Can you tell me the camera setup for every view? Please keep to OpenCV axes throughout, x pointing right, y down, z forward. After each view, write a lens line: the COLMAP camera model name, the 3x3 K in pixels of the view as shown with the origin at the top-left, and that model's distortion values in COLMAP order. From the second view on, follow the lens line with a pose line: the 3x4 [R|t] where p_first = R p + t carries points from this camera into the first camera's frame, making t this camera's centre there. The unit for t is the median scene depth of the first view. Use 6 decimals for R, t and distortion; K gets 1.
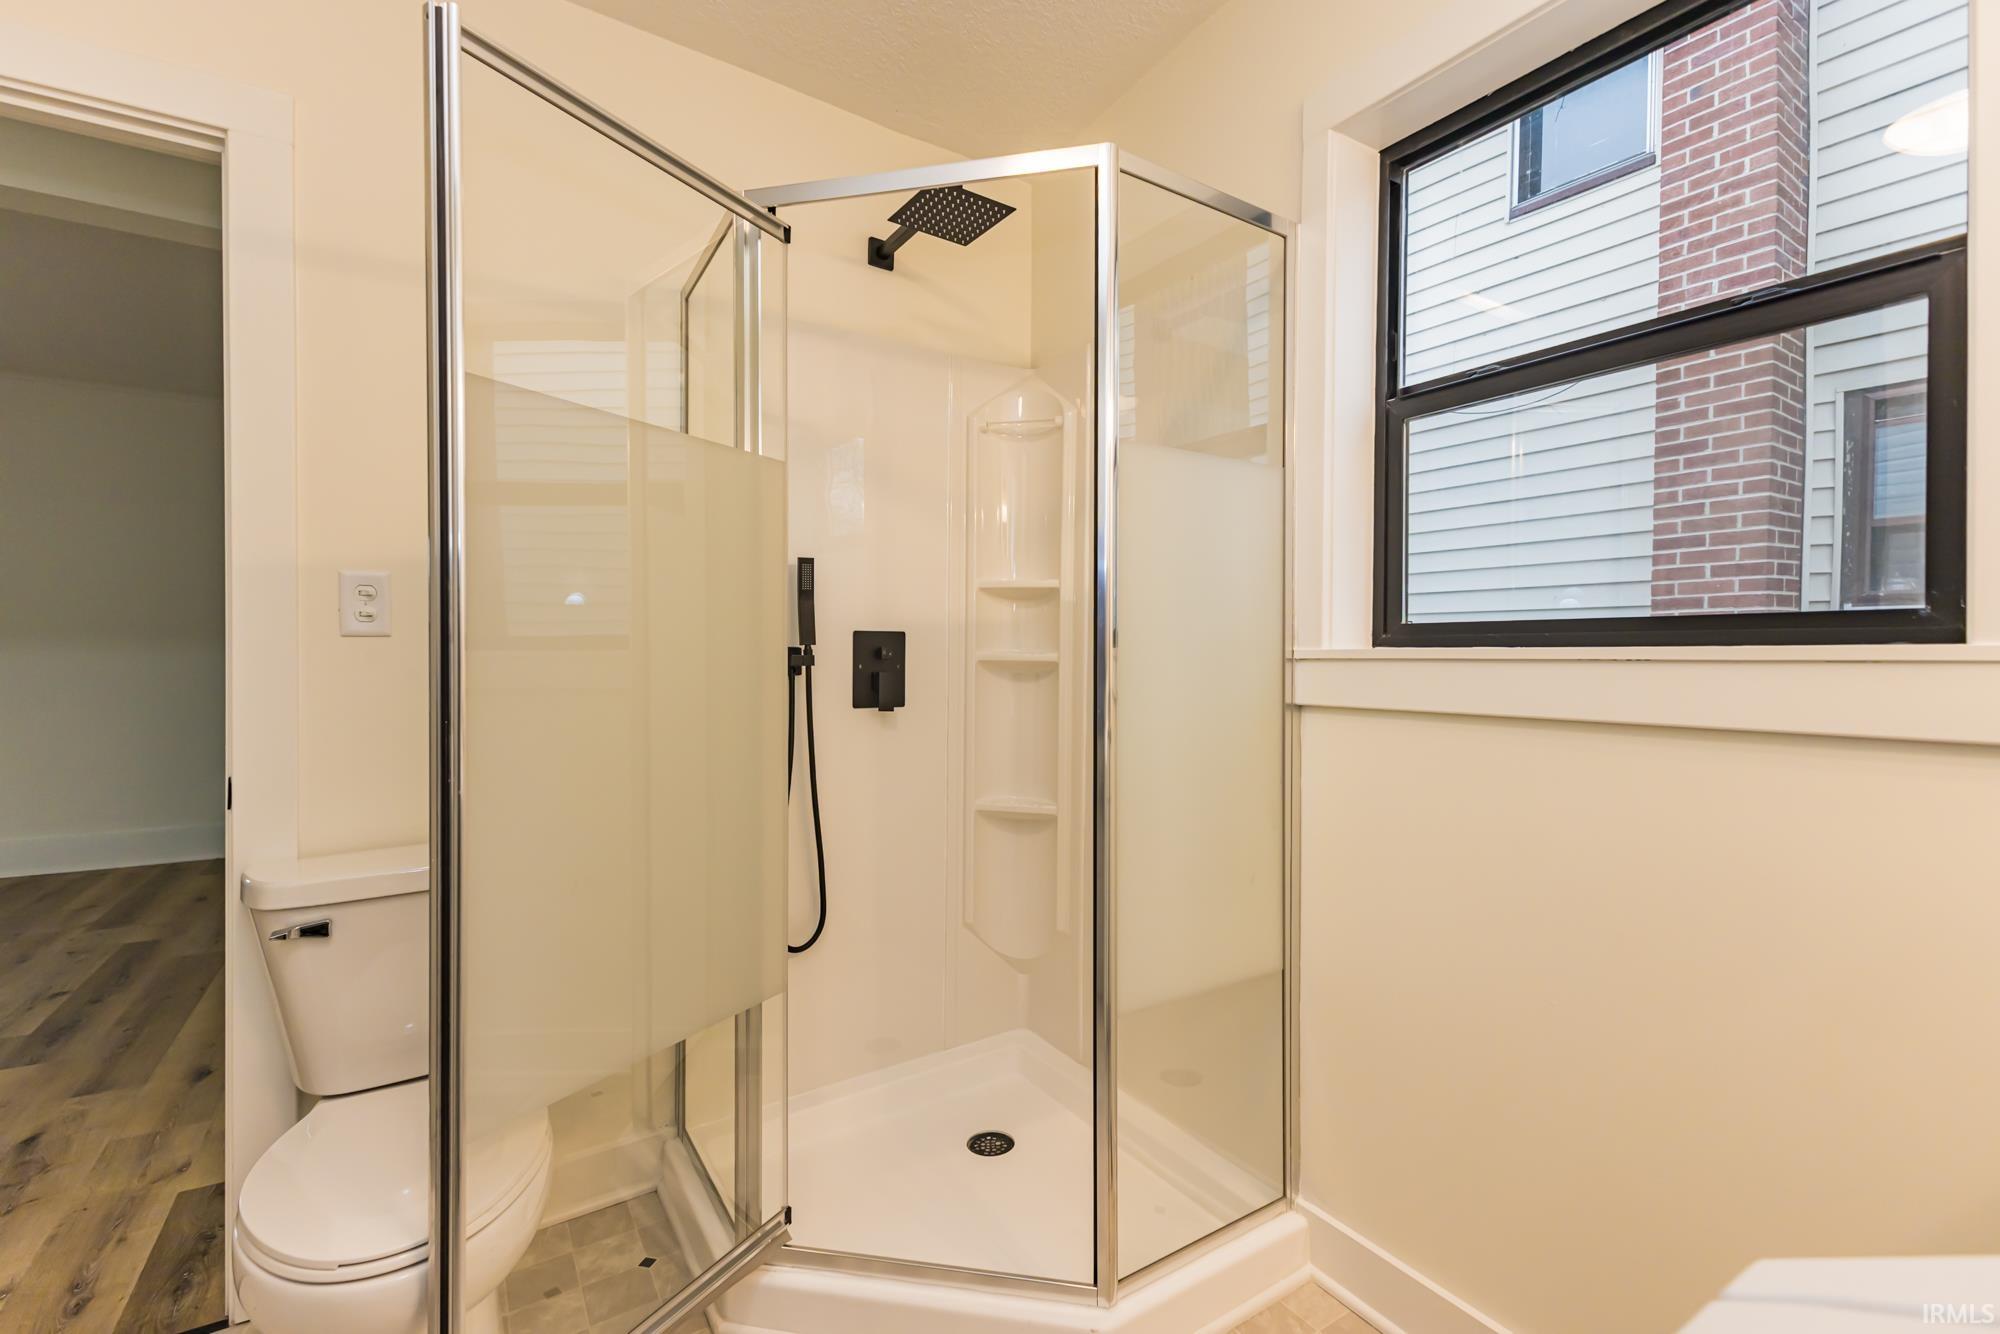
lens RADIAL K [[868.4, 0, 1000.5], [0, 868.4, 660.8], [0, 0, 1]] dist [0.016952, -0.004953]
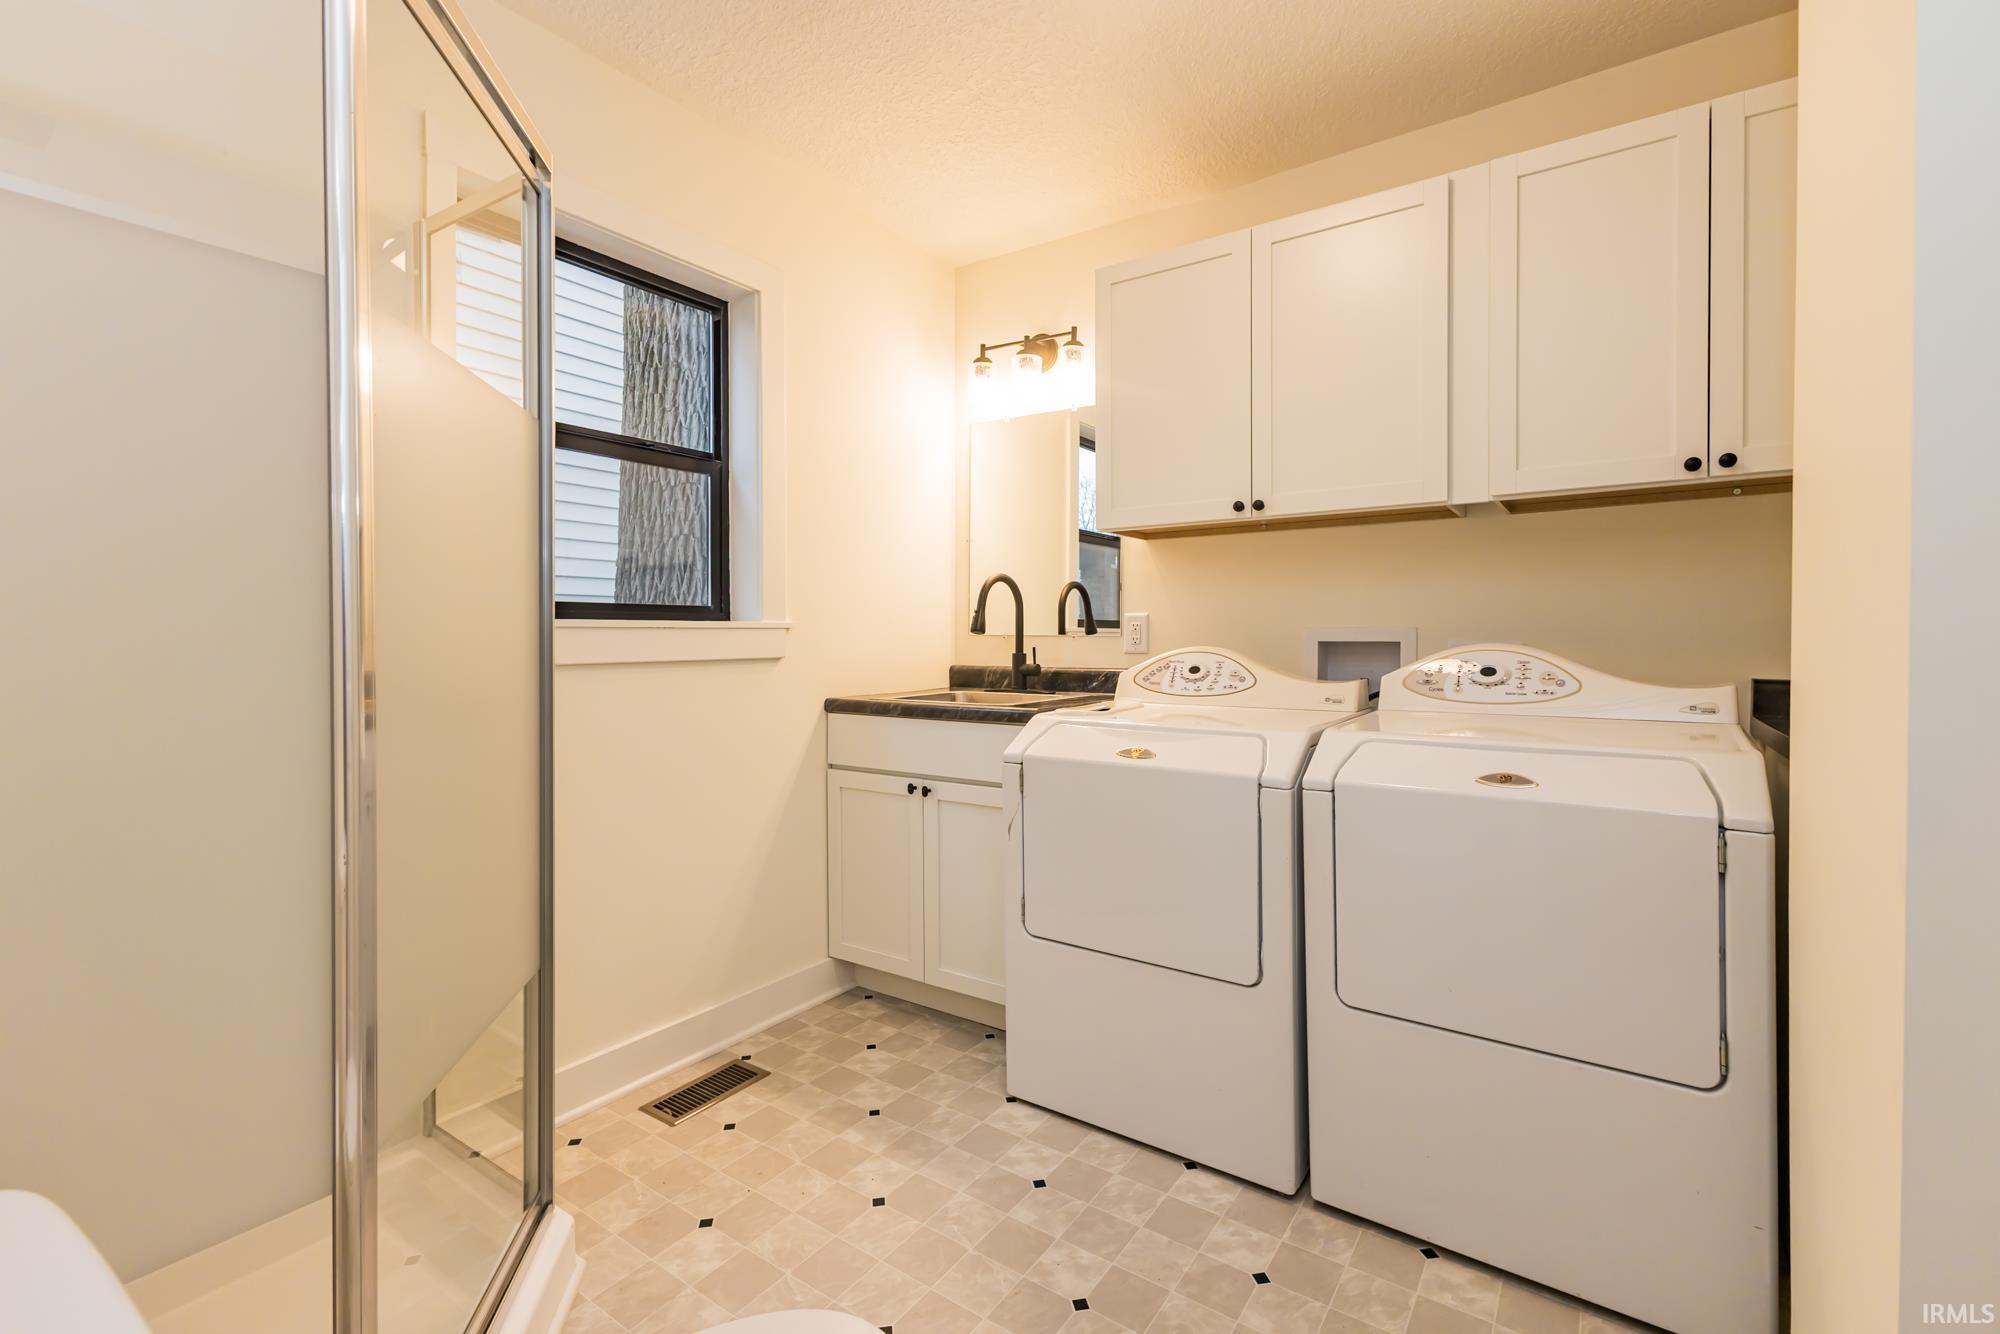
lens RADIAL K [[868.4, 0, 1004.0], [0, 868.4, 651.8], [0, 0, 1]] dist [0.016952, -0.004953]
pose [[-0.371960, -0.012262, 0.928168, -1.452896], [0.009999, 0.999802, 0.017216, 0.032884], [-0.928195, 0.015684, -0.371764, 1.061076]]
